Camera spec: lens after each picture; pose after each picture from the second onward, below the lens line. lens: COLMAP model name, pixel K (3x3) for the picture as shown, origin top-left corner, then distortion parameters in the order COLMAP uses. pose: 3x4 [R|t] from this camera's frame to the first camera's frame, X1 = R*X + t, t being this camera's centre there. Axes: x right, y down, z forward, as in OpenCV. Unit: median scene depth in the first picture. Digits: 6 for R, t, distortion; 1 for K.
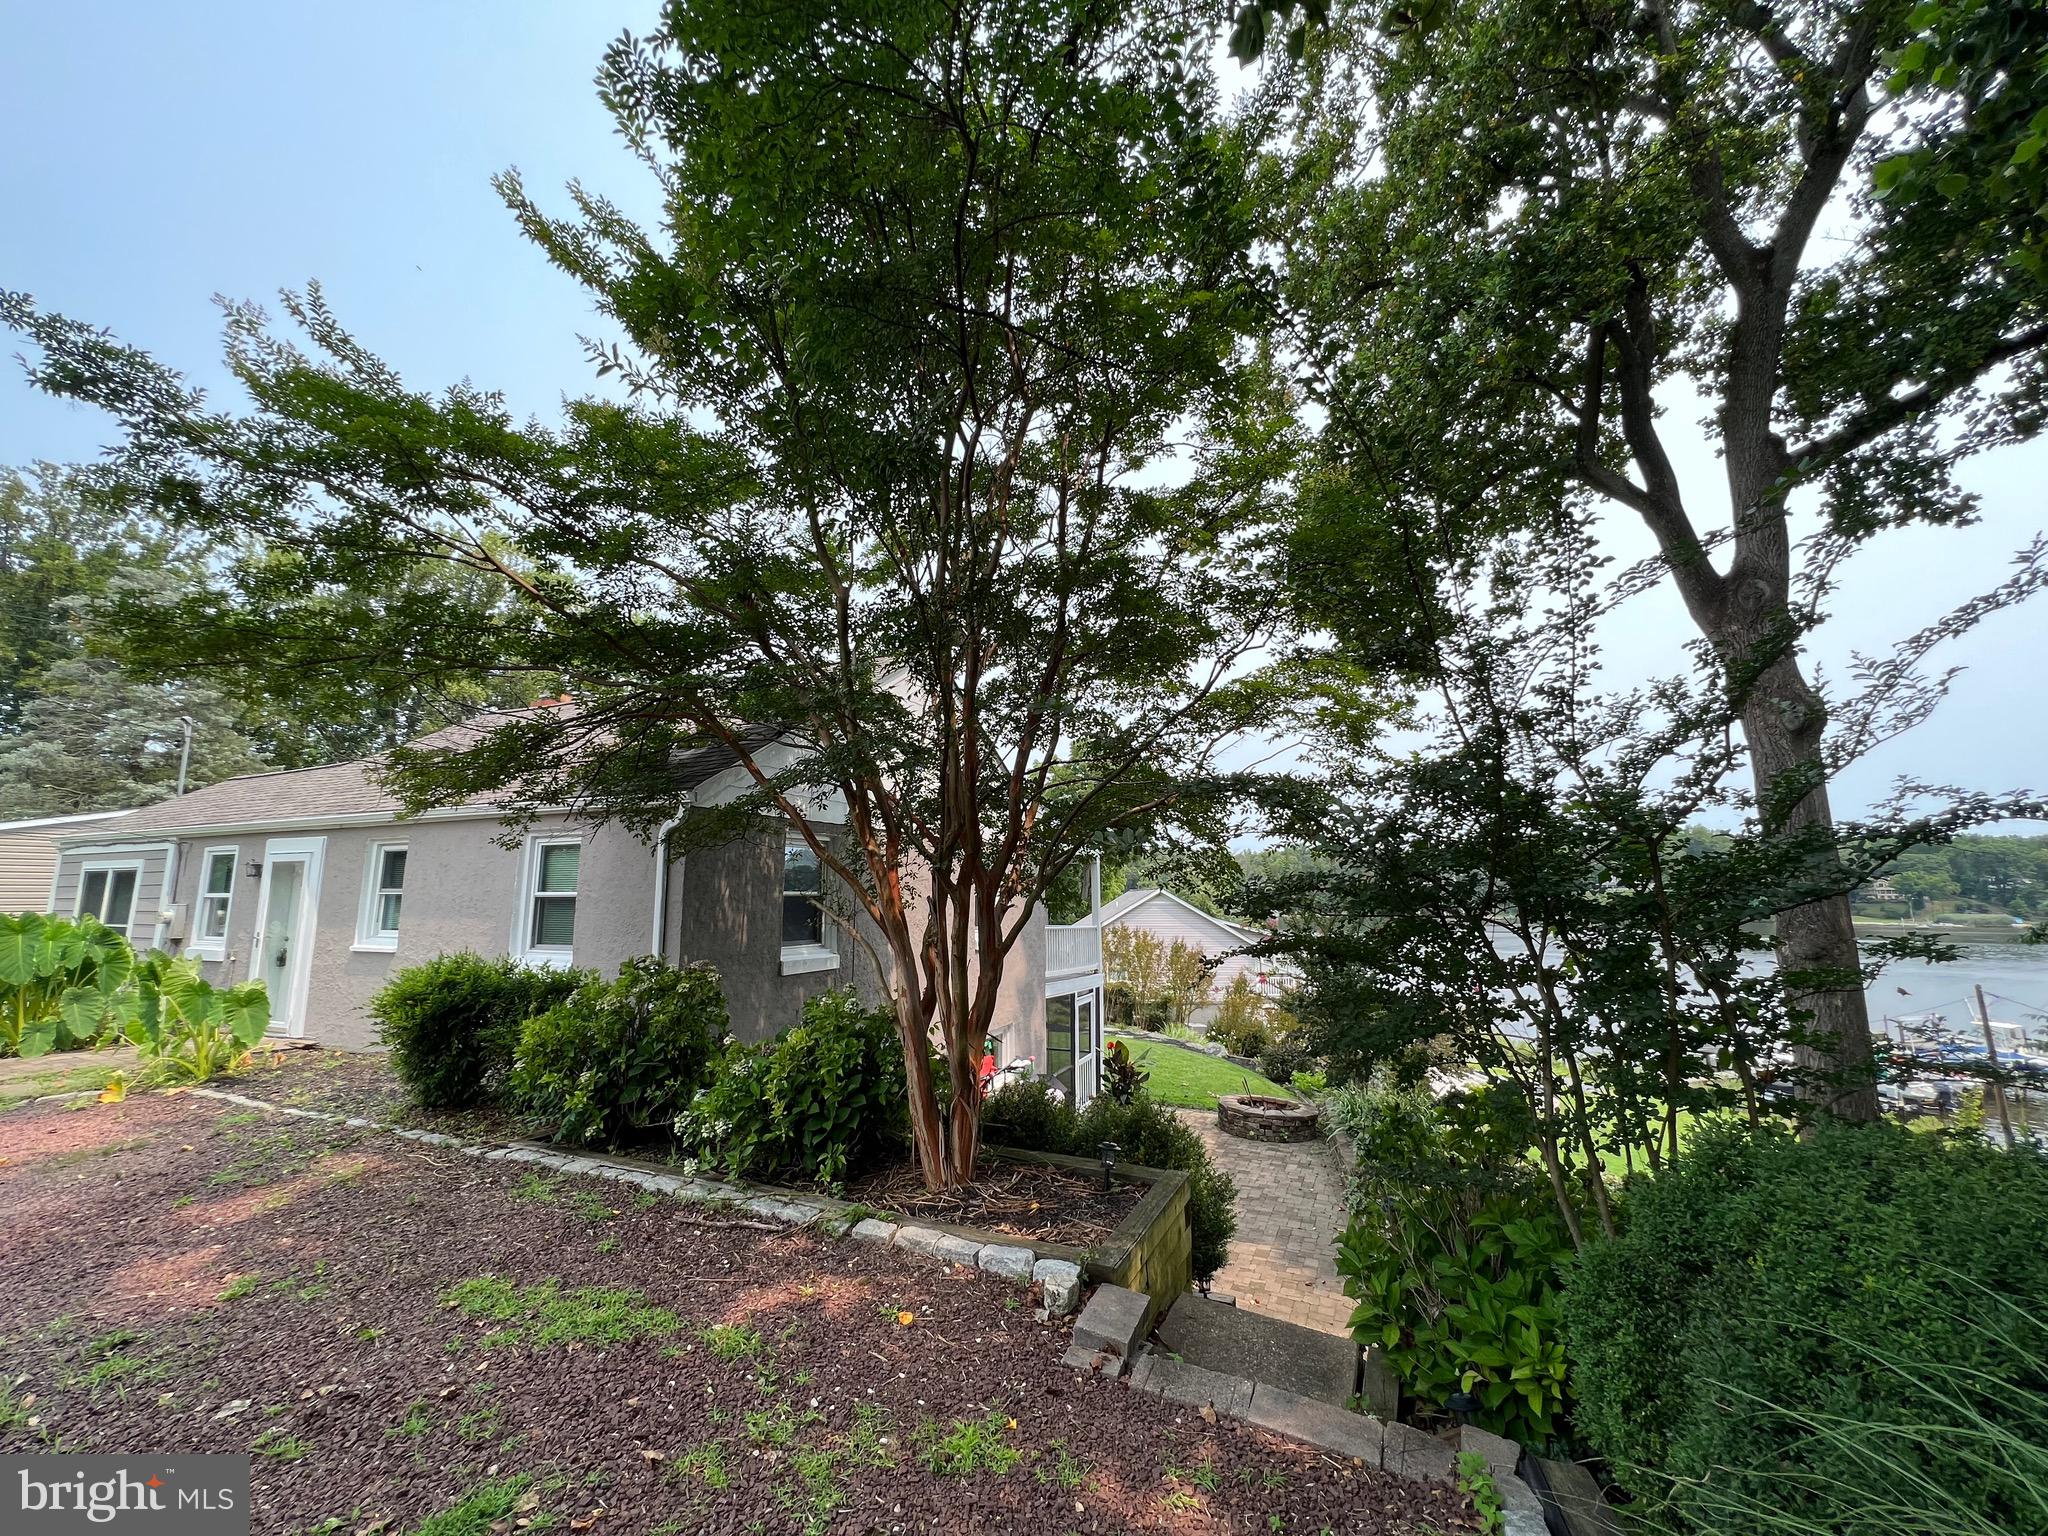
lens RADIAL K [[820.5, 0, 1021.1], [0, 820.5, 761.9], [0, 0, 1]] dist [0.001116, 0.000319]
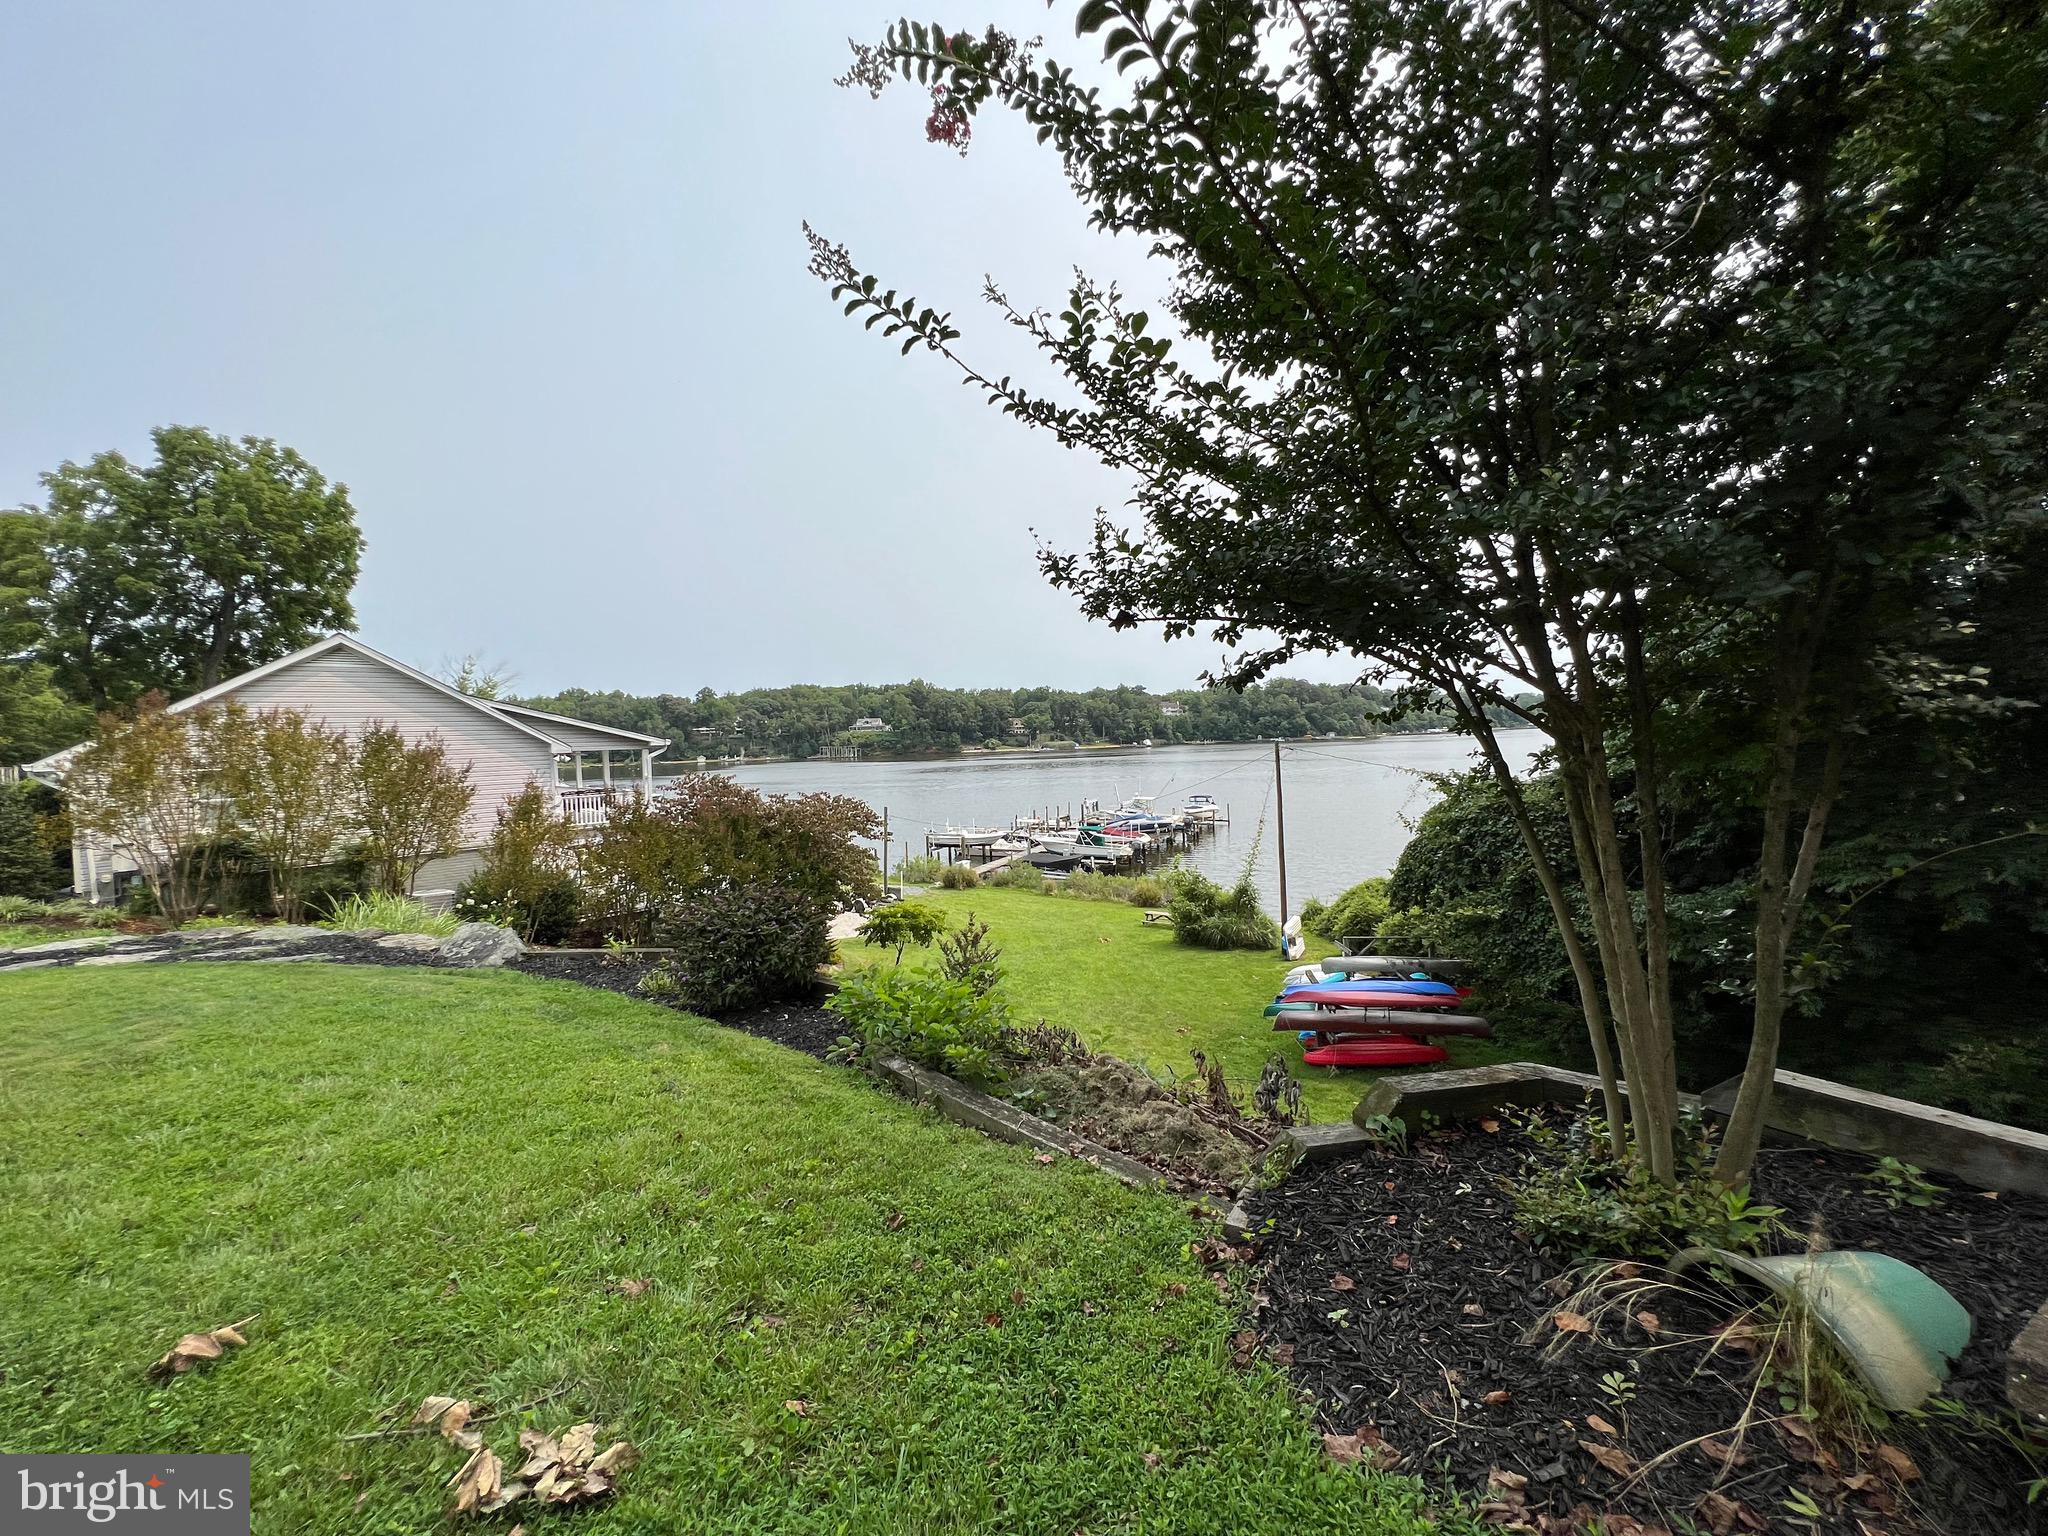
lens RADIAL K [[820.5, 0, 1021.1], [0, 820.5, 761.9], [0, 0, 1]] dist [0.001116, 0.000319]
pose [[0.681387, -0.047417, 0.730386, 0.096153], [-0.084438, 0.986144, 0.142794, 0.138914], [-0.727036, -0.158970, 0.667942, 0.411808]]
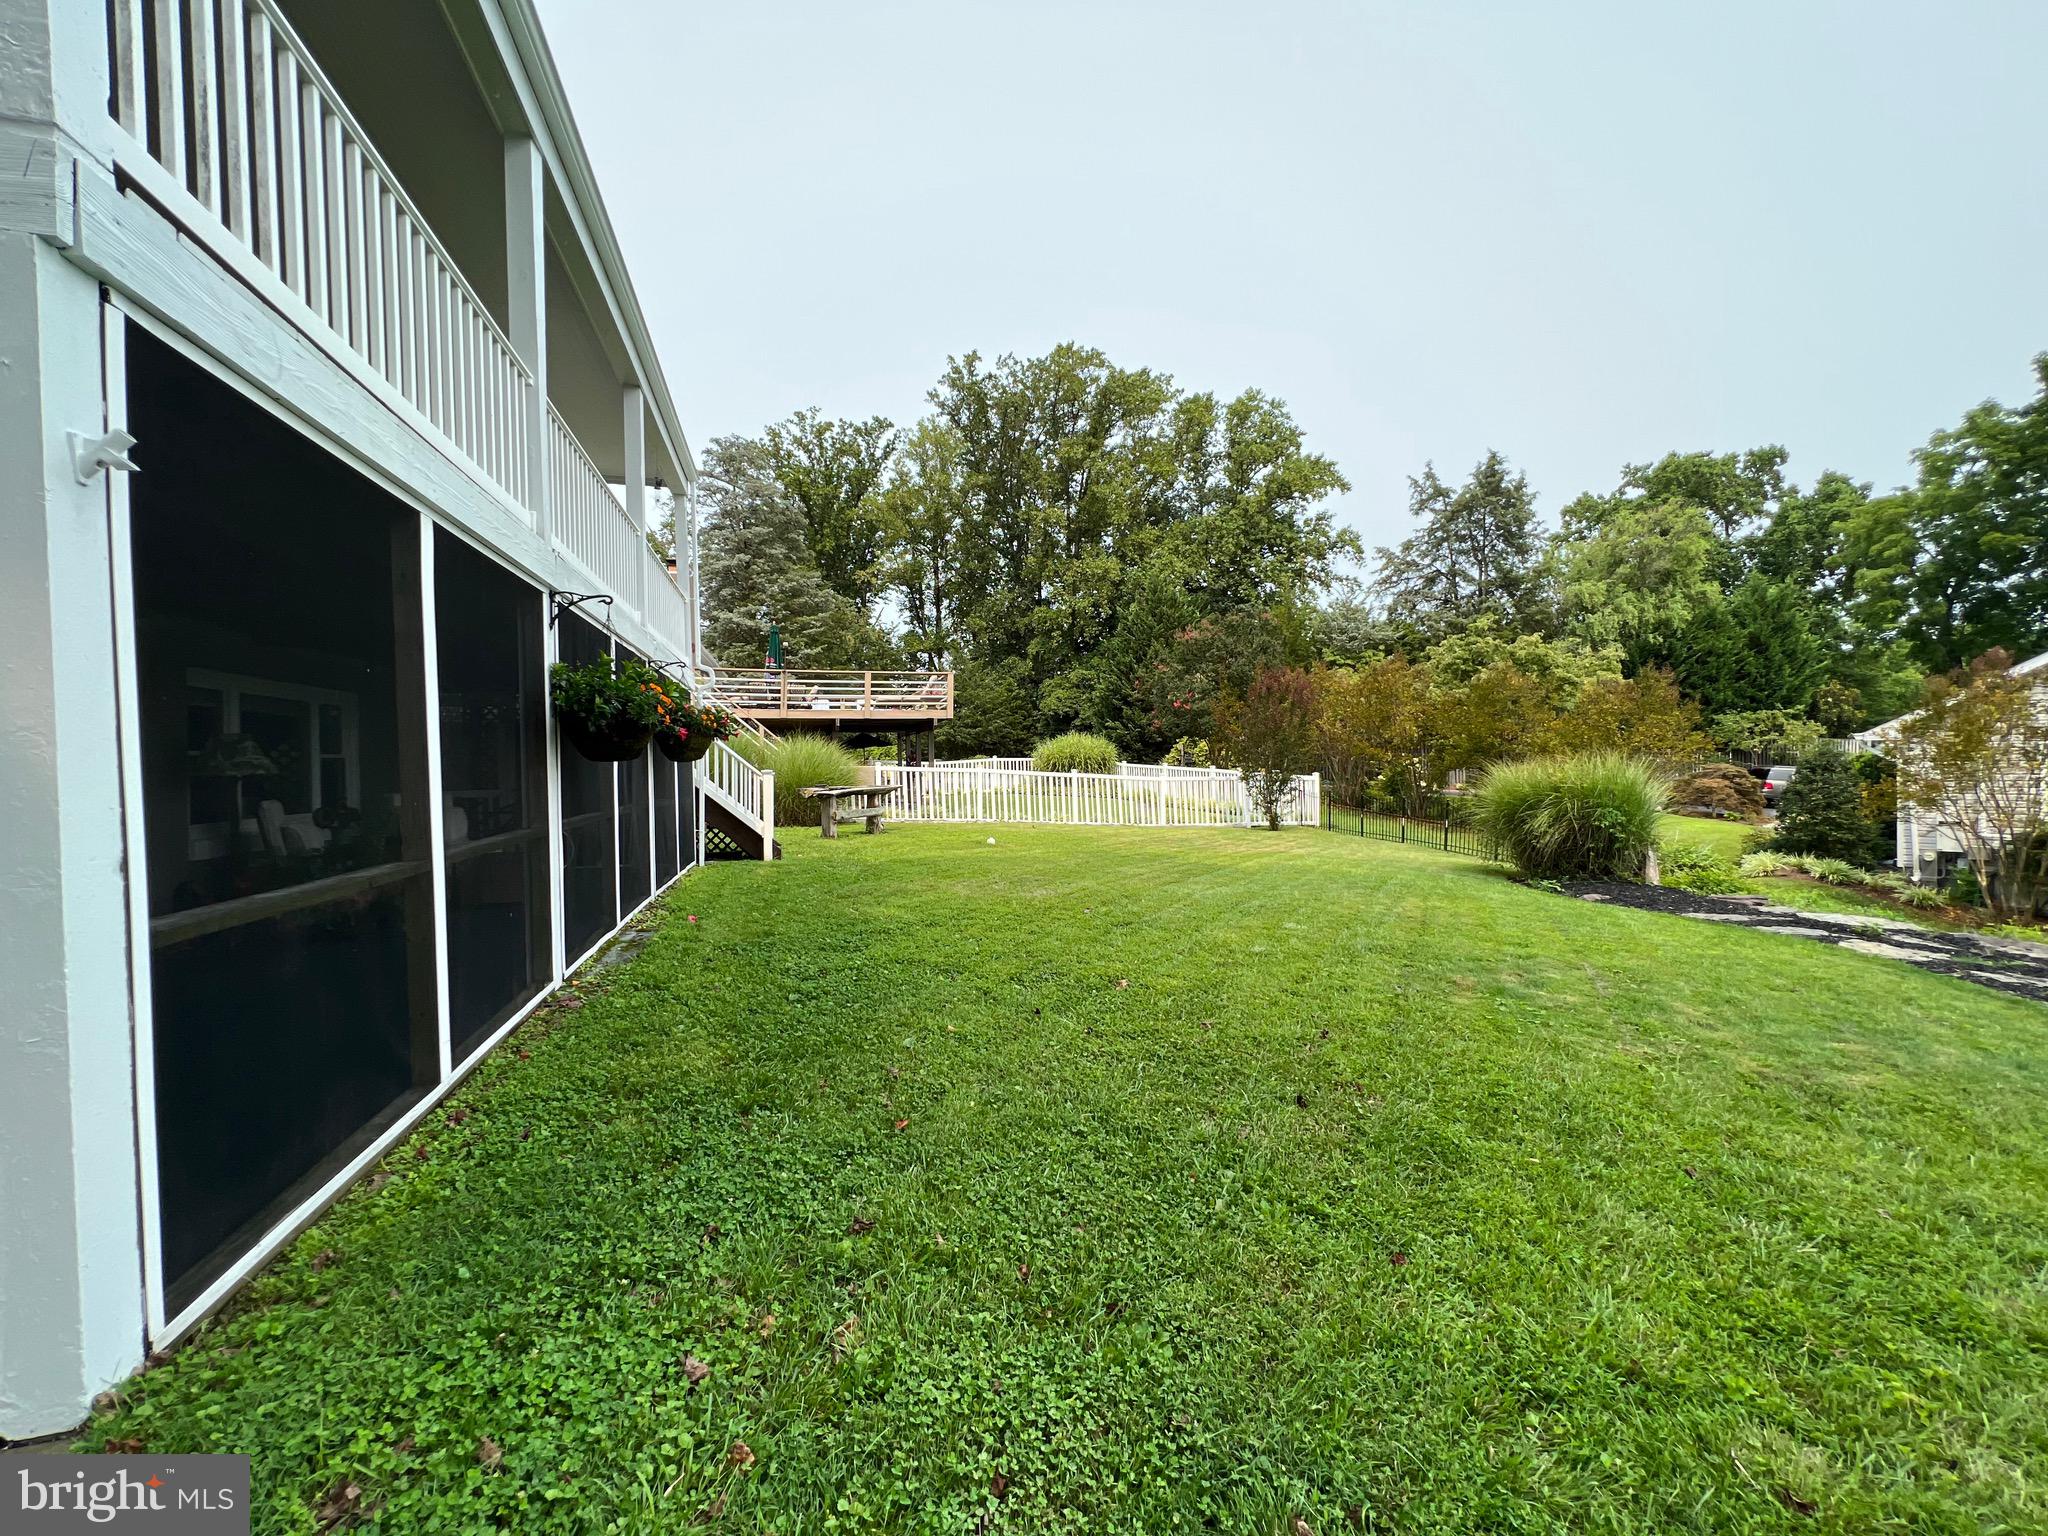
lens RADIAL K [[820.5, 0, 1021.1], [0, 820.5, 761.9], [0, 0, 1]] dist [0.001116, 0.000319]
pose [[0.638480, -0.006996, -0.769607, 0.160837], [0.140437, 0.984230, 0.107562, 0.203247], [0.756717, -0.176757, 0.629393, 0.675146]]
